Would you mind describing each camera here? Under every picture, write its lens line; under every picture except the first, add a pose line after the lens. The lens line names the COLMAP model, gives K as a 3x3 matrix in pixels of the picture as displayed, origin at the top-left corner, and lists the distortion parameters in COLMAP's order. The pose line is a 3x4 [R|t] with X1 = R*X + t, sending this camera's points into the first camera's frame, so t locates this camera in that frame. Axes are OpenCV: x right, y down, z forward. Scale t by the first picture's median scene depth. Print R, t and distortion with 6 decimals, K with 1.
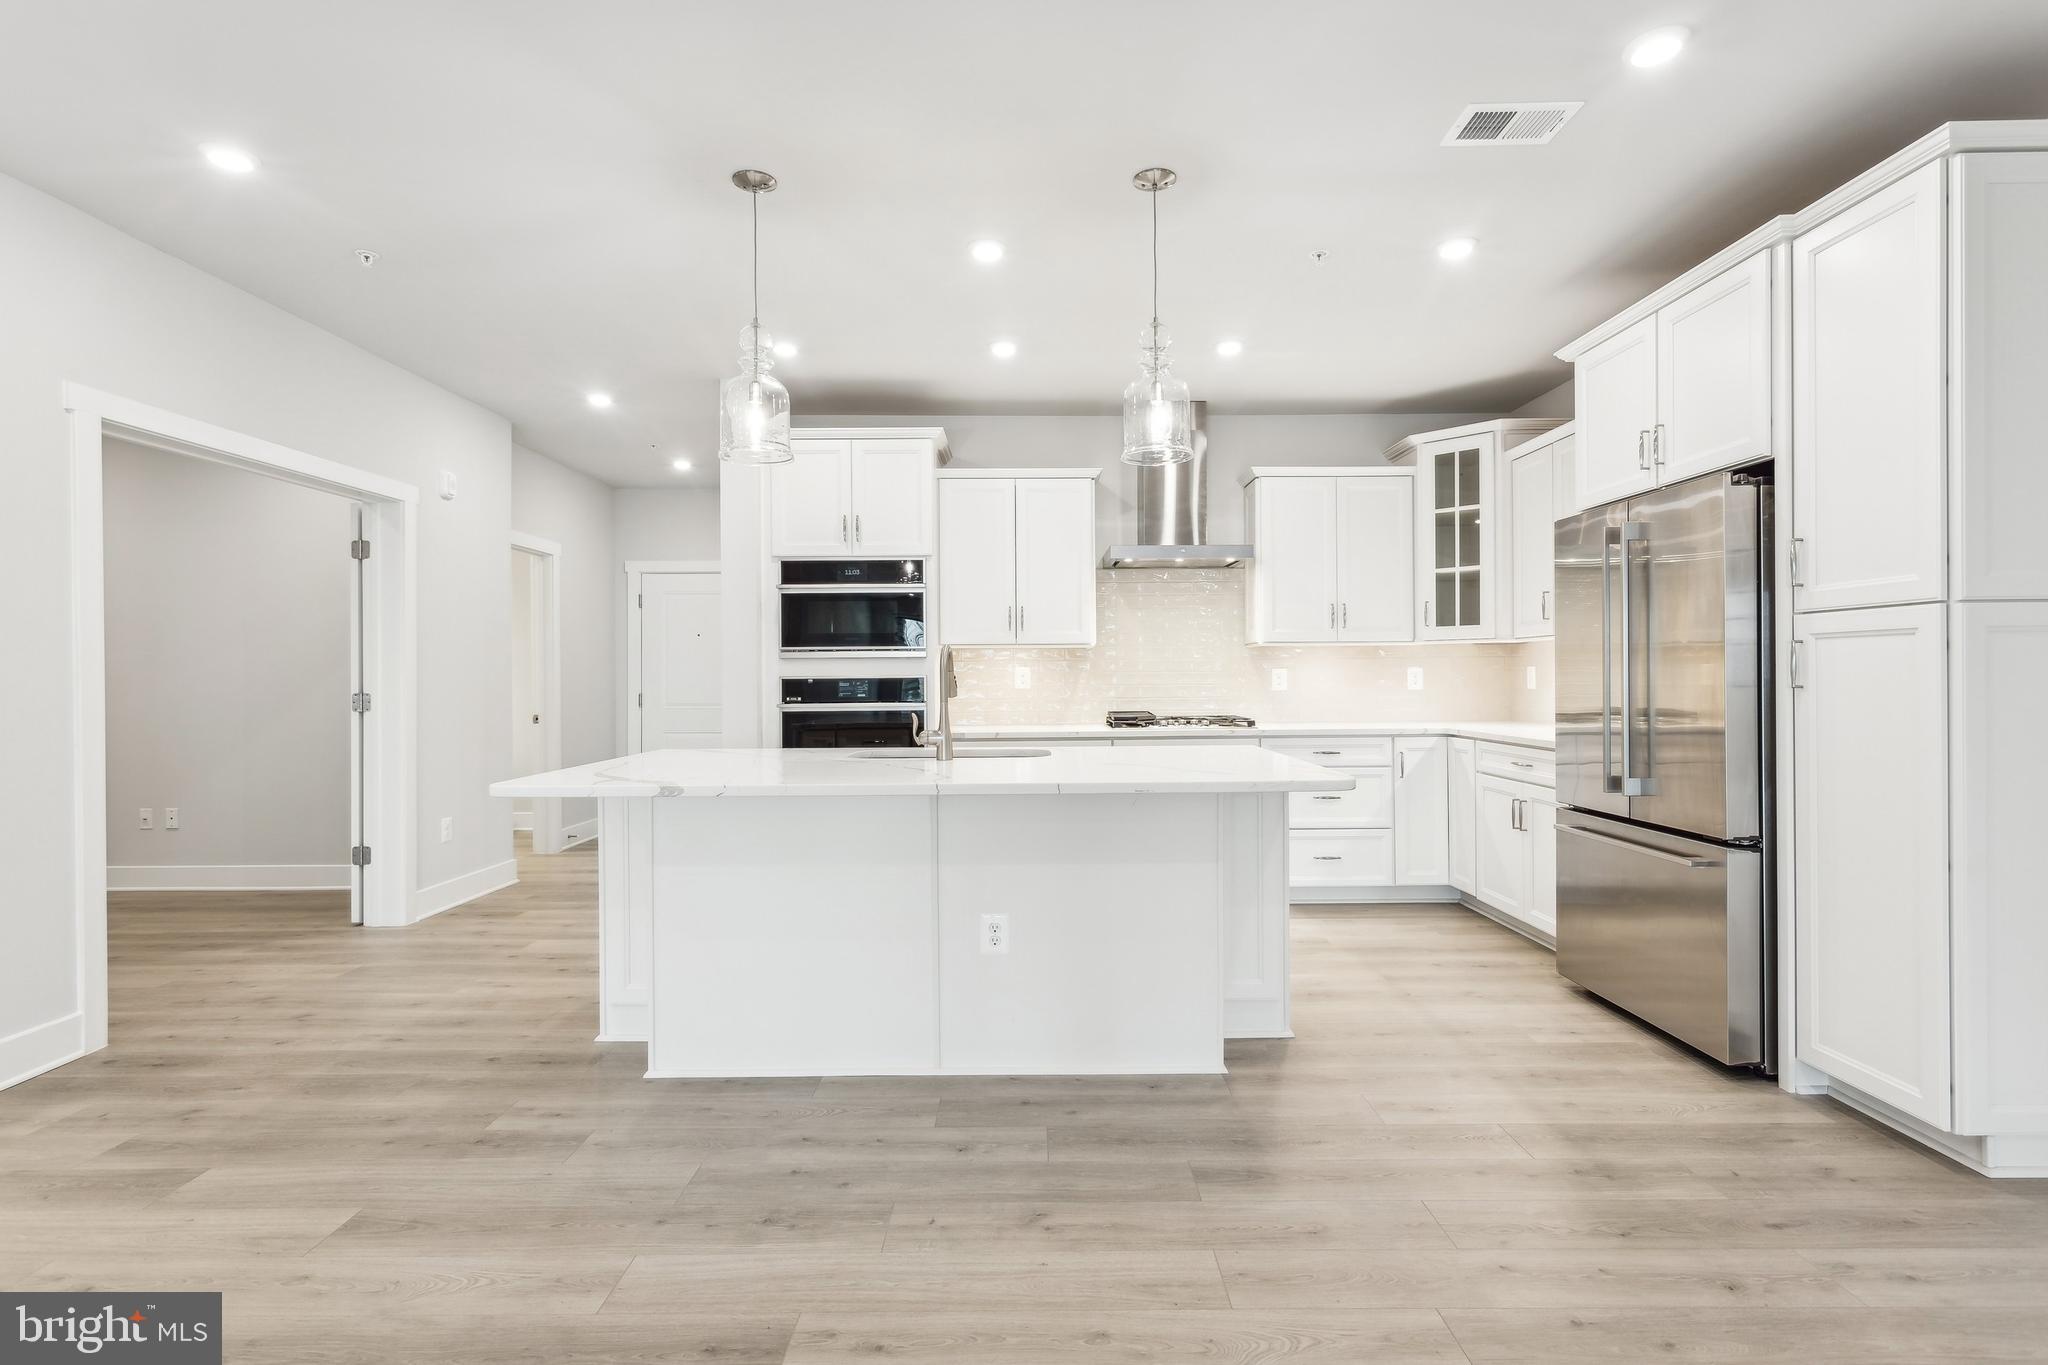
lens RADIAL K [[991.7, 0, 1012.5], [0, 991.7, 680.6], [0, 0, 1]] dist [-0.004180, 0.000594]
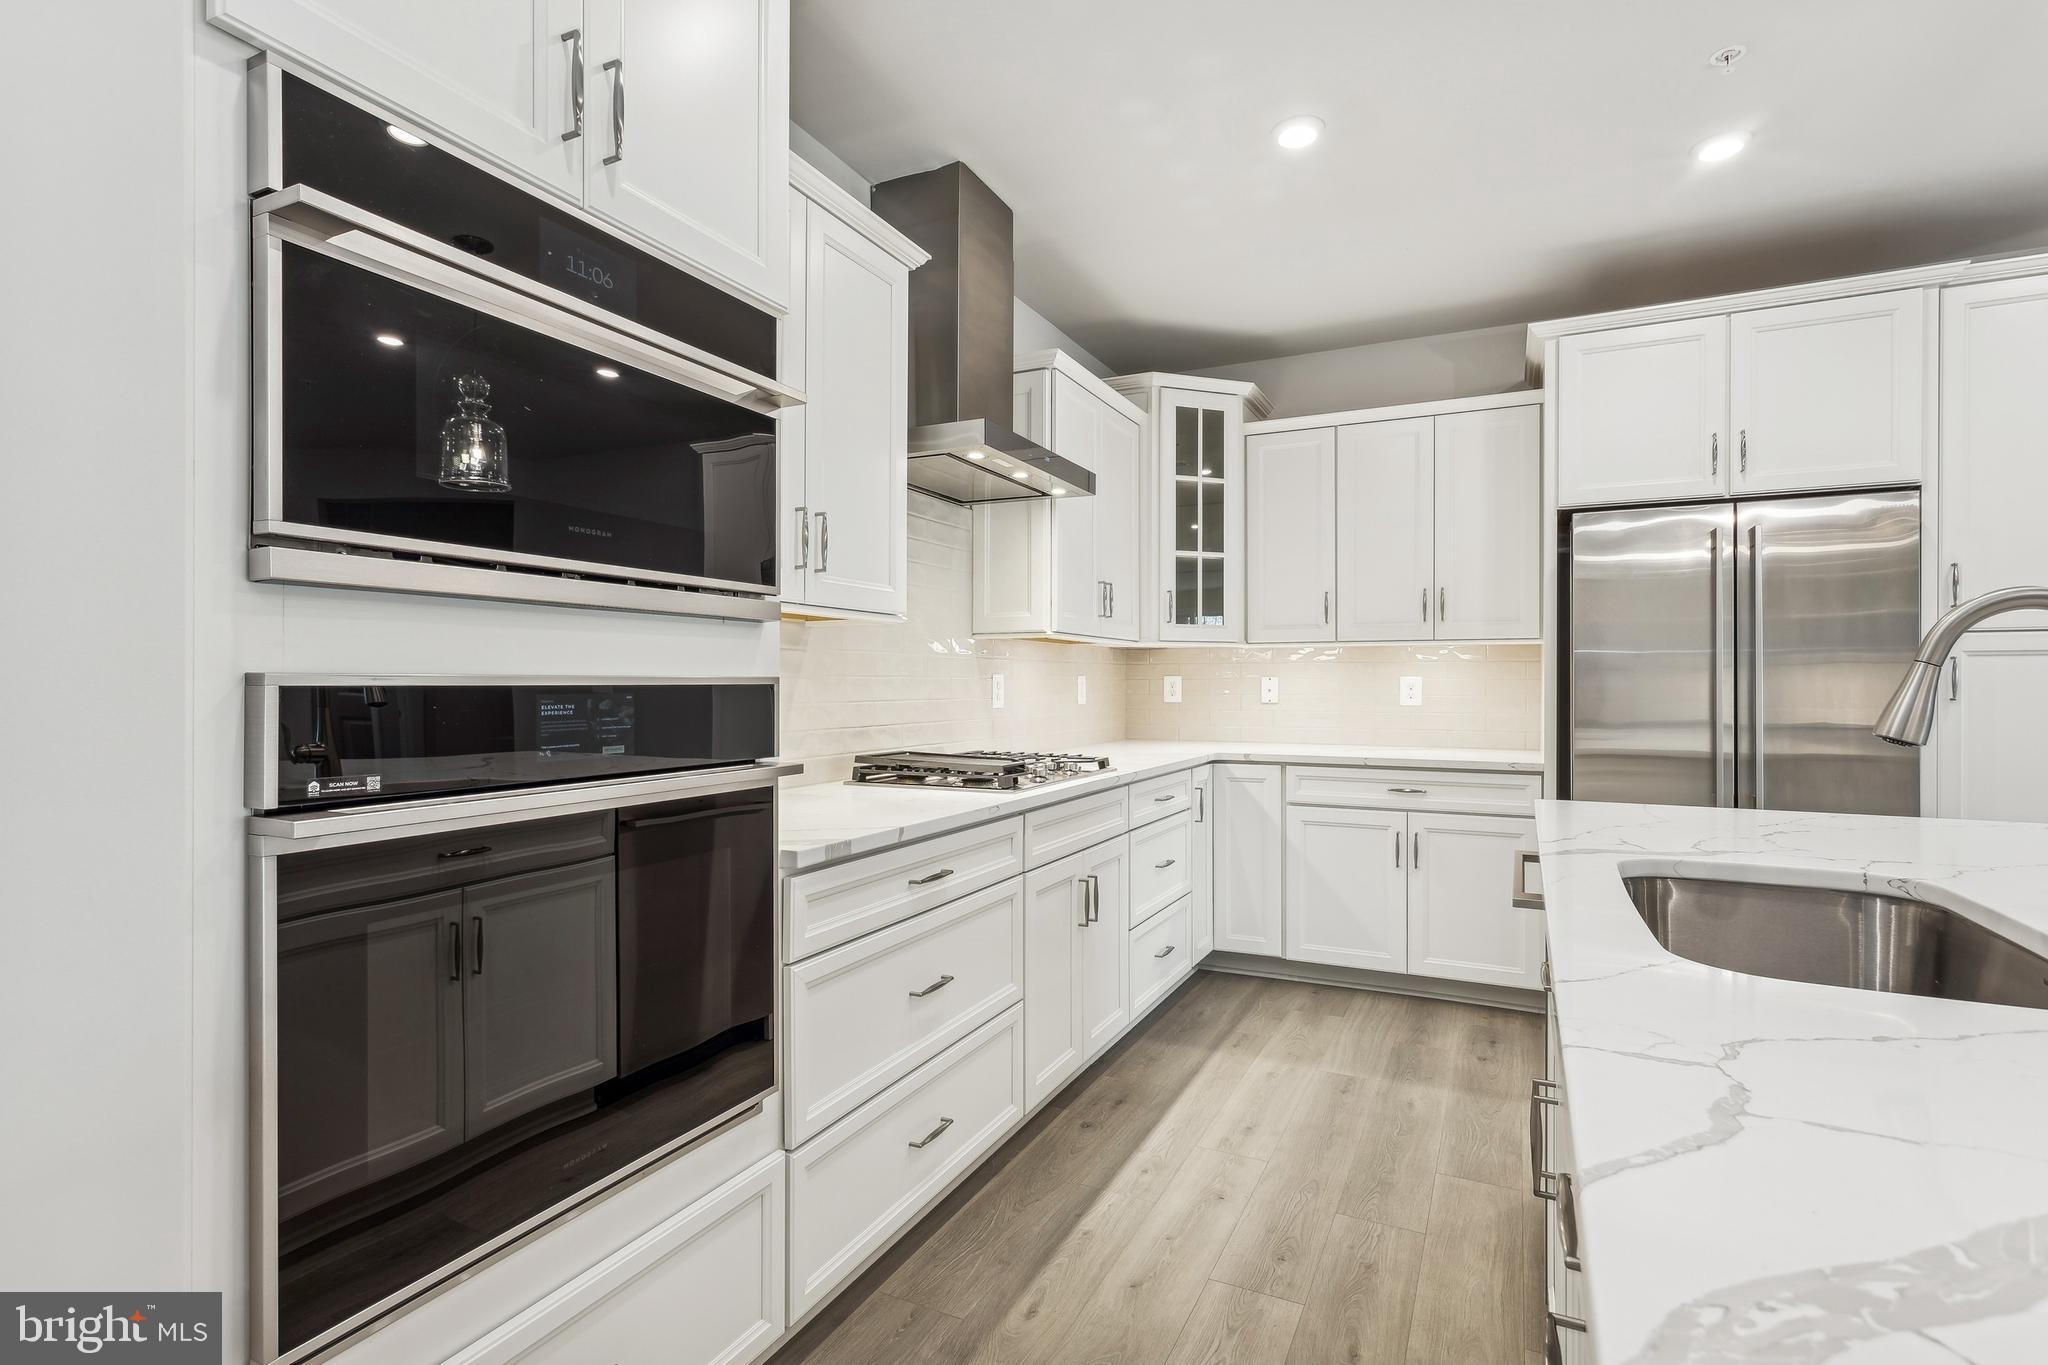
lens RADIAL K [[991.7, 0, 1031.3], [0, 991.7, 691.7], [0, 0, 1]] dist [-0.004180, 0.000594]
pose [[0.424344, 0.000976, 0.905501, -0.340841], [0.000108, 0.999999, -0.001128, -0.000285], [-0.905501, 0.000576, 0.424343, 0.786097]]
